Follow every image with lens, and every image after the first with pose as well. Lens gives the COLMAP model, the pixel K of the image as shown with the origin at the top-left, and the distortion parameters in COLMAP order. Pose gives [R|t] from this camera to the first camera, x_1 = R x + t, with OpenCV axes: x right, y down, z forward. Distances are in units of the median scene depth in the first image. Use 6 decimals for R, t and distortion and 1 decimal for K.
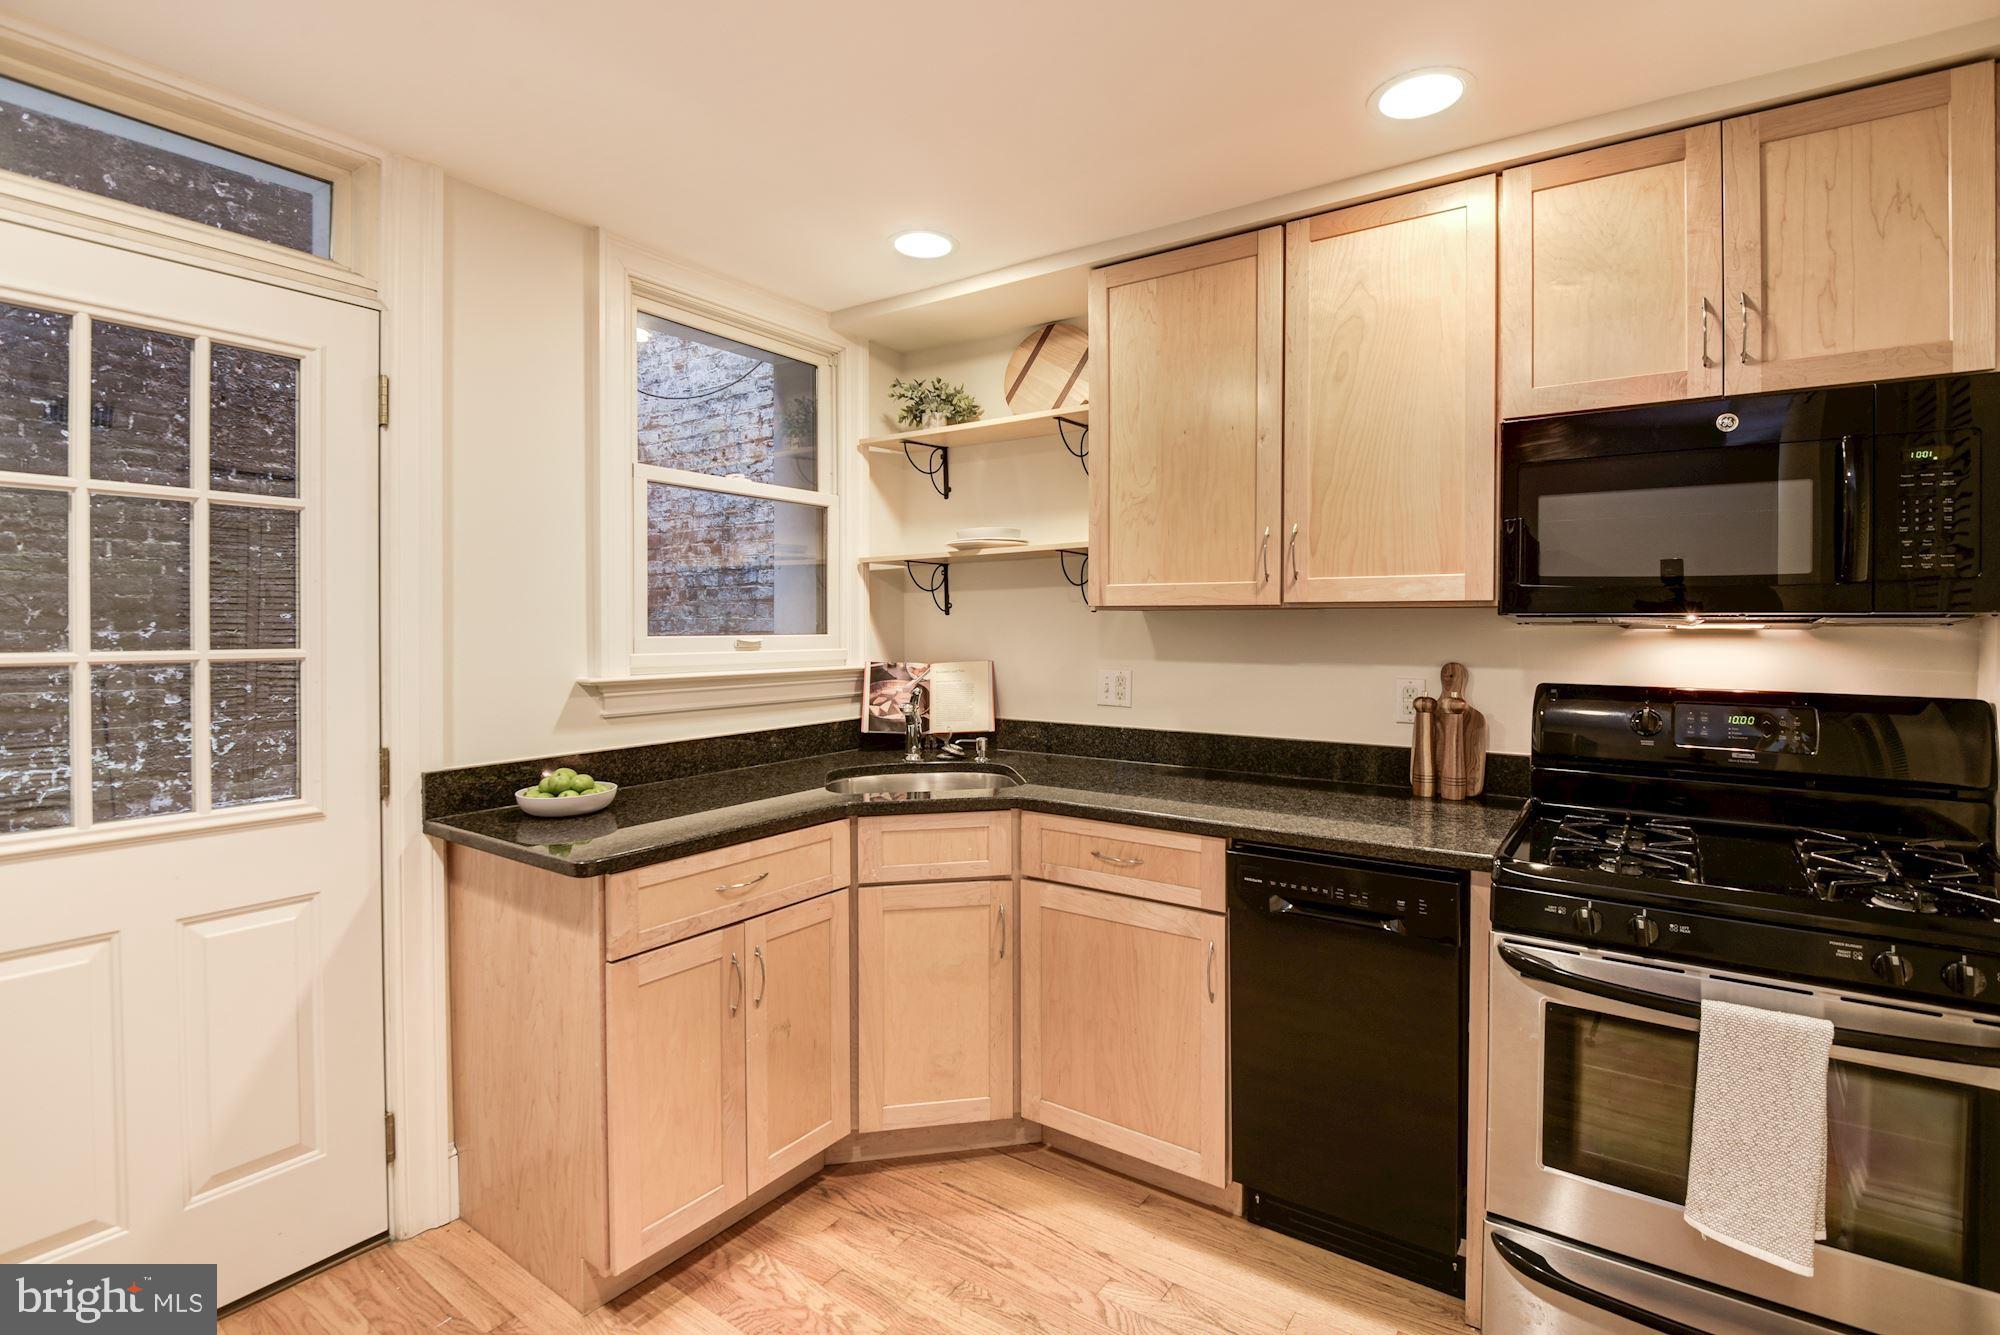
lens RADIAL K [[924.1, 0, 1048.8], [0, 924.1, 642.2], [0, 0, 1]] dist [-0.029629, -0.000518]
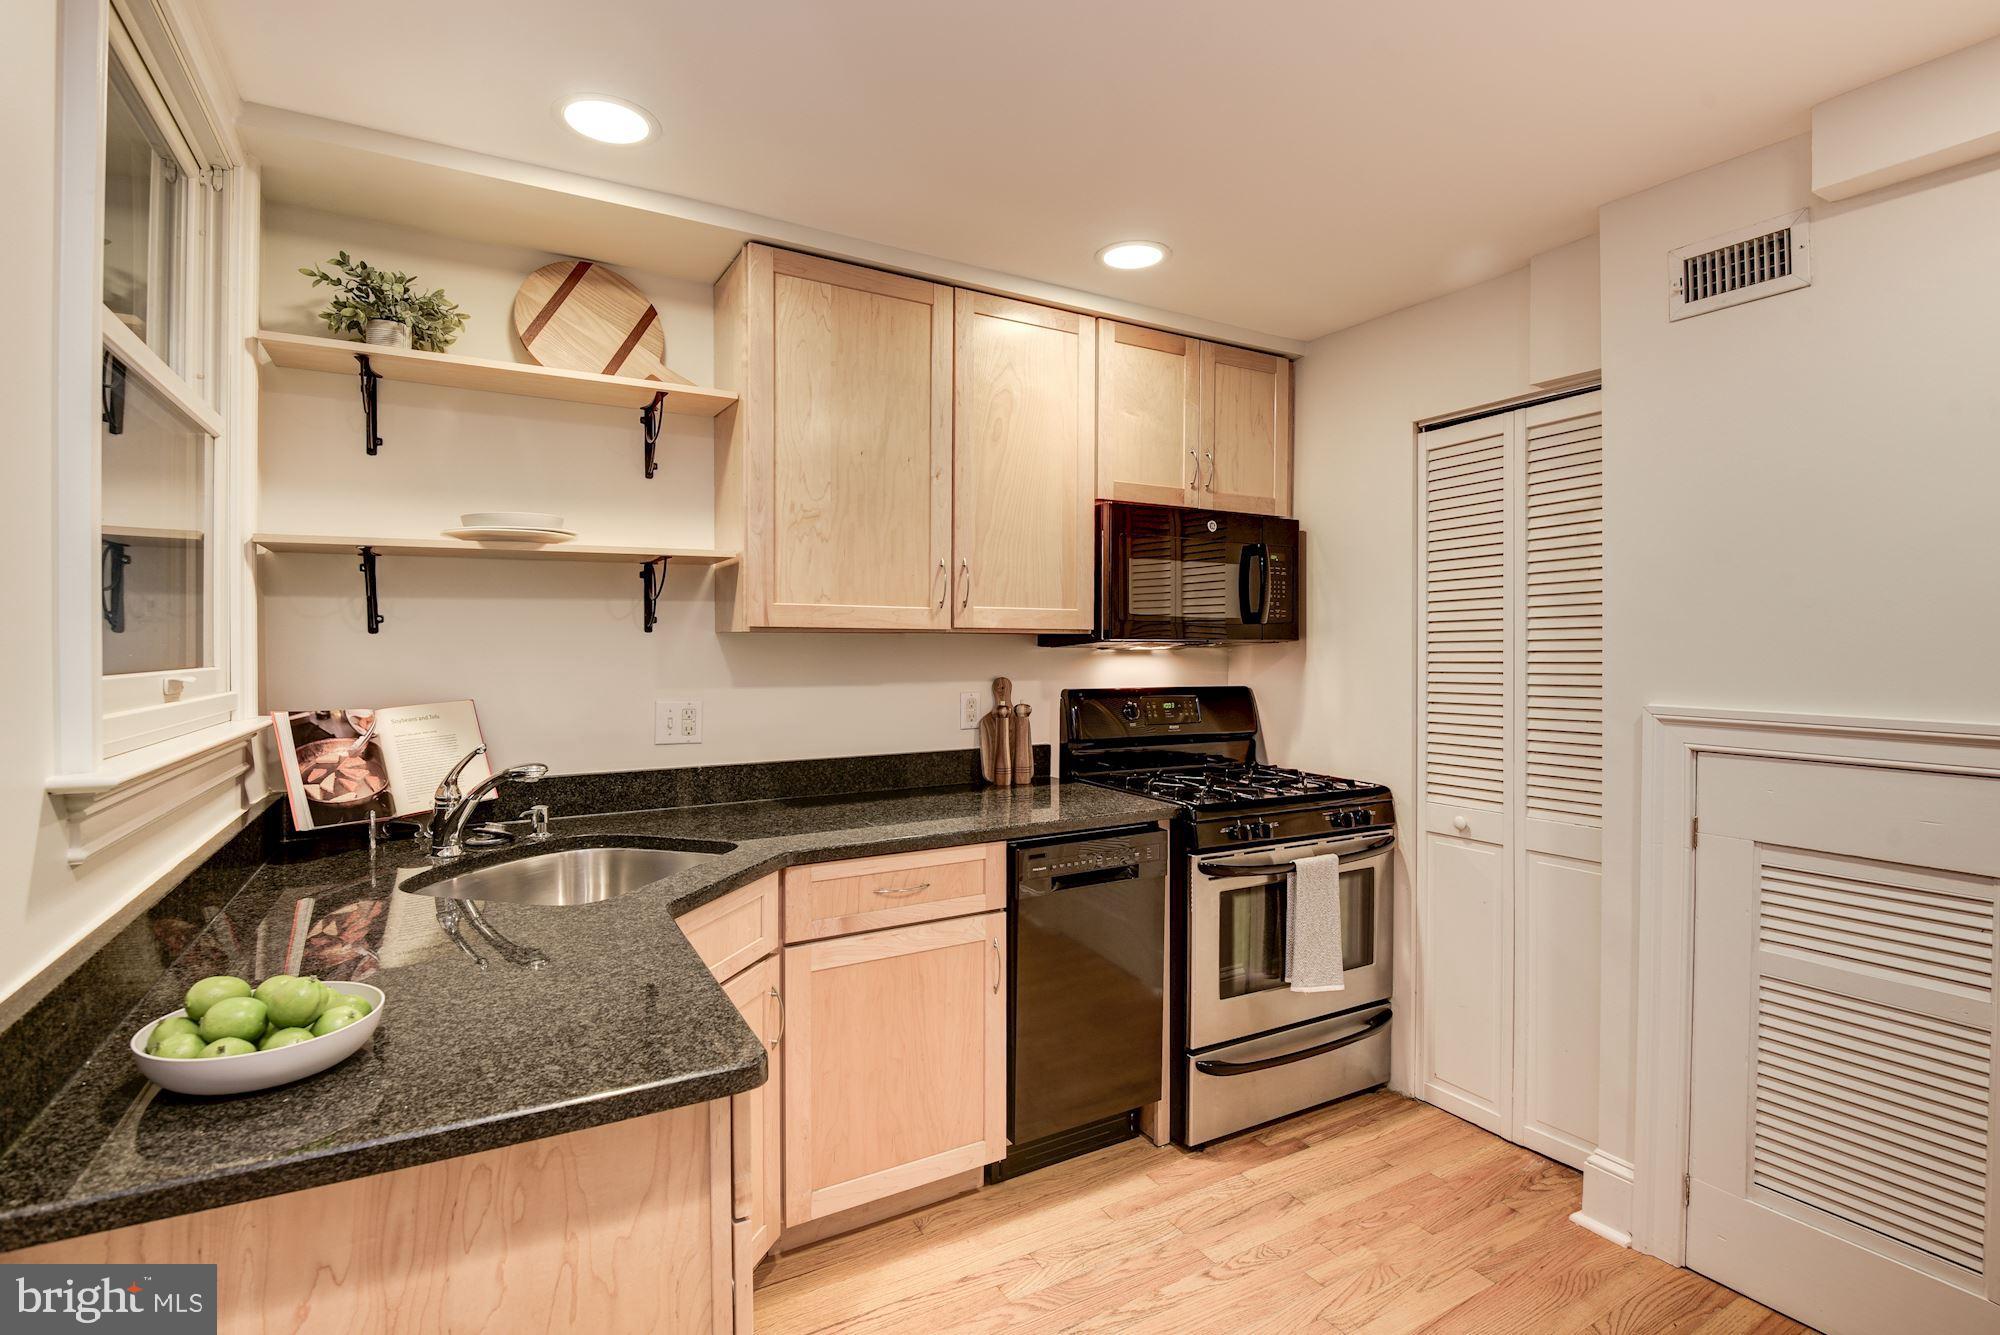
lens RADIAL K [[924.1, 0, 1015.3], [0, 924.1, 658.7], [0, 0, 1]] dist [-0.029629, -0.000518]
pose [[0.432502, -0.014081, 0.901523, -0.795735], [0.017049, 0.999827, 0.007437, -0.014039], [-0.901472, 0.012153, 0.432667, 0.503354]]
